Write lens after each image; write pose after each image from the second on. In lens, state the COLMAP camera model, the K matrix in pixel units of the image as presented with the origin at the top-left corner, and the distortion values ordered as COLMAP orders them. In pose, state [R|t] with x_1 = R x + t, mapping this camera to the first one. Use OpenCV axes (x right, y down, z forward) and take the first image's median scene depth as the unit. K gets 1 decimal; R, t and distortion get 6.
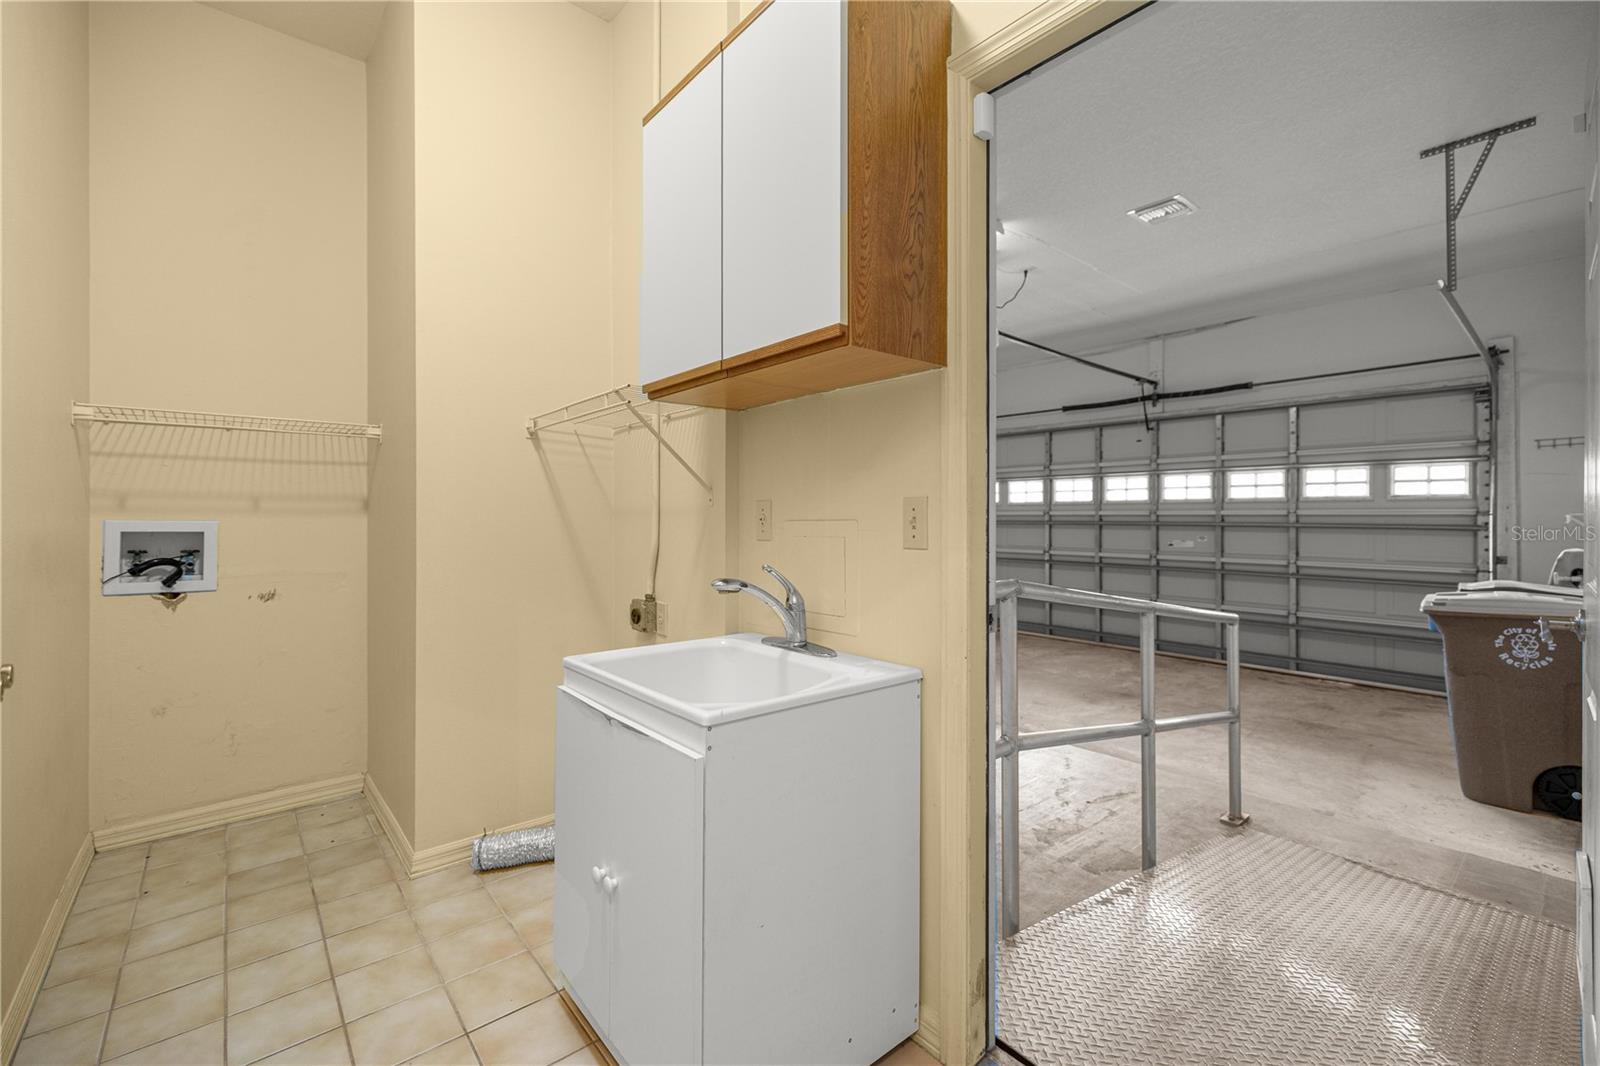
lens RADIAL K [[677.2, 0, 800.3], [0, 677.2, 521.6], [0, 0, 1]] dist [0.012893, 0.000016]
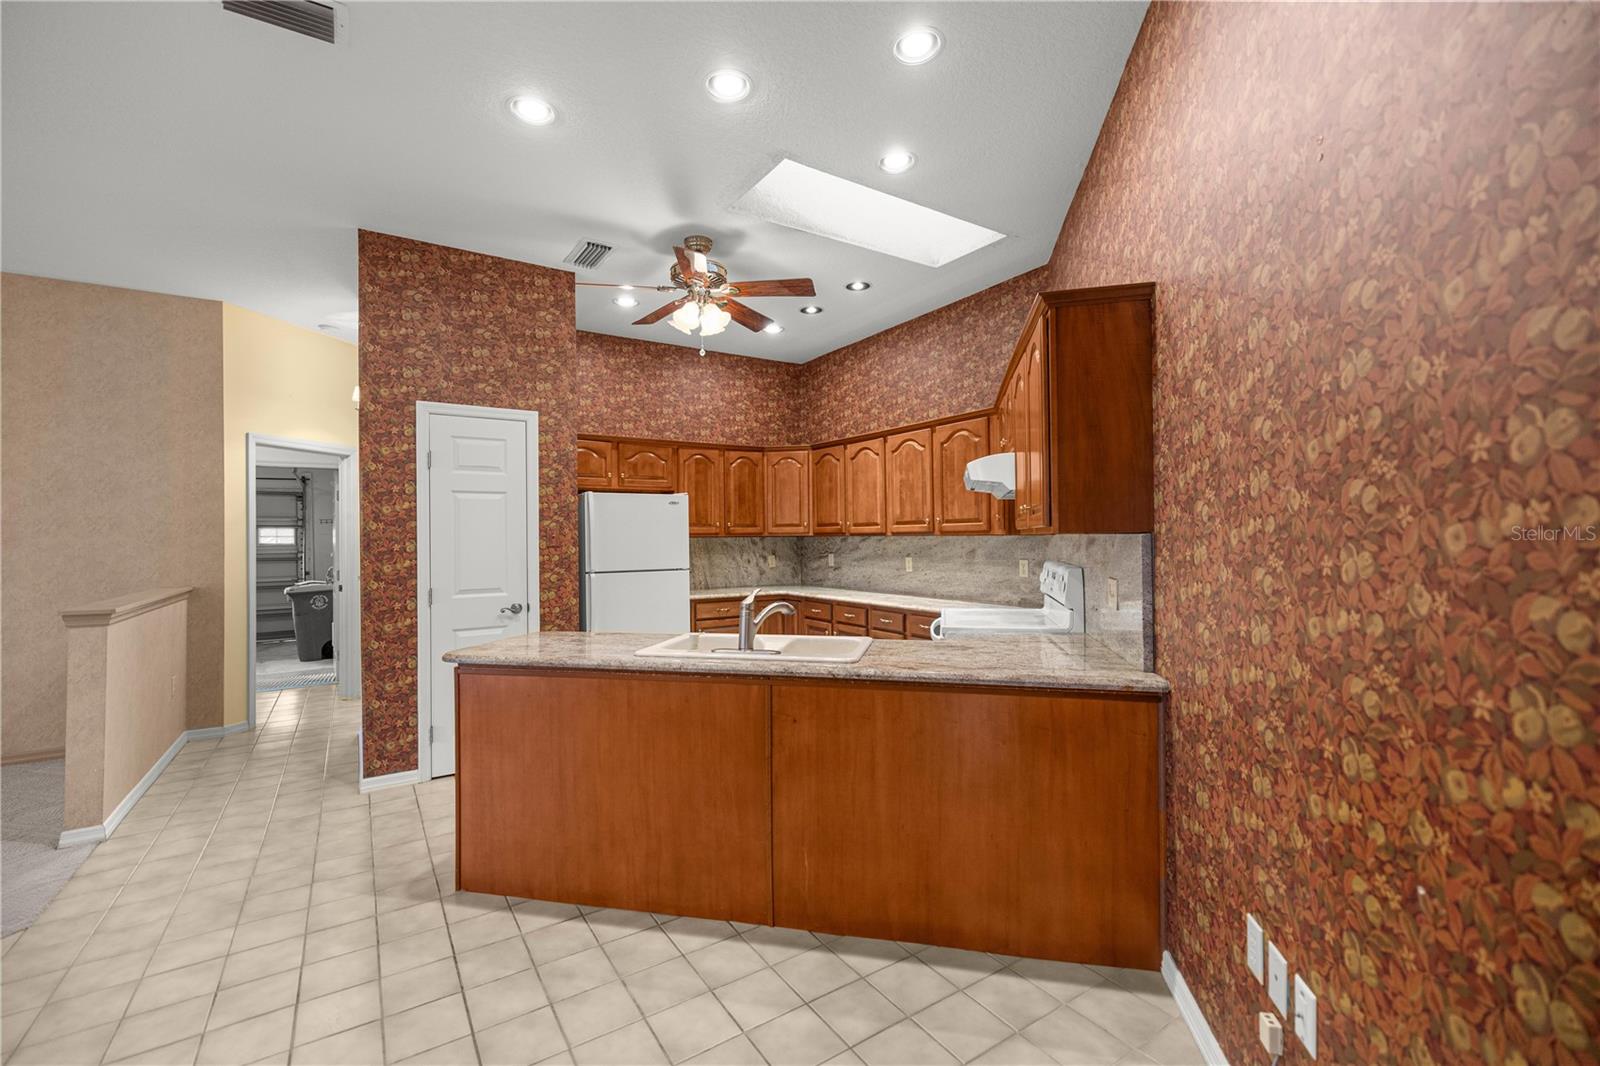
lens RADIAL K [[677.2, 0, 799.6], [0, 677.2, 537.3], [0, 0, 1]] dist [0.012893, 0.000016]
pose [[0.122879, 0.011603, 0.992354, -0.958186], [0.010320, 0.999863, -0.012968, -0.014877], [-0.992368, 0.011834, 0.122743, -0.840195]]
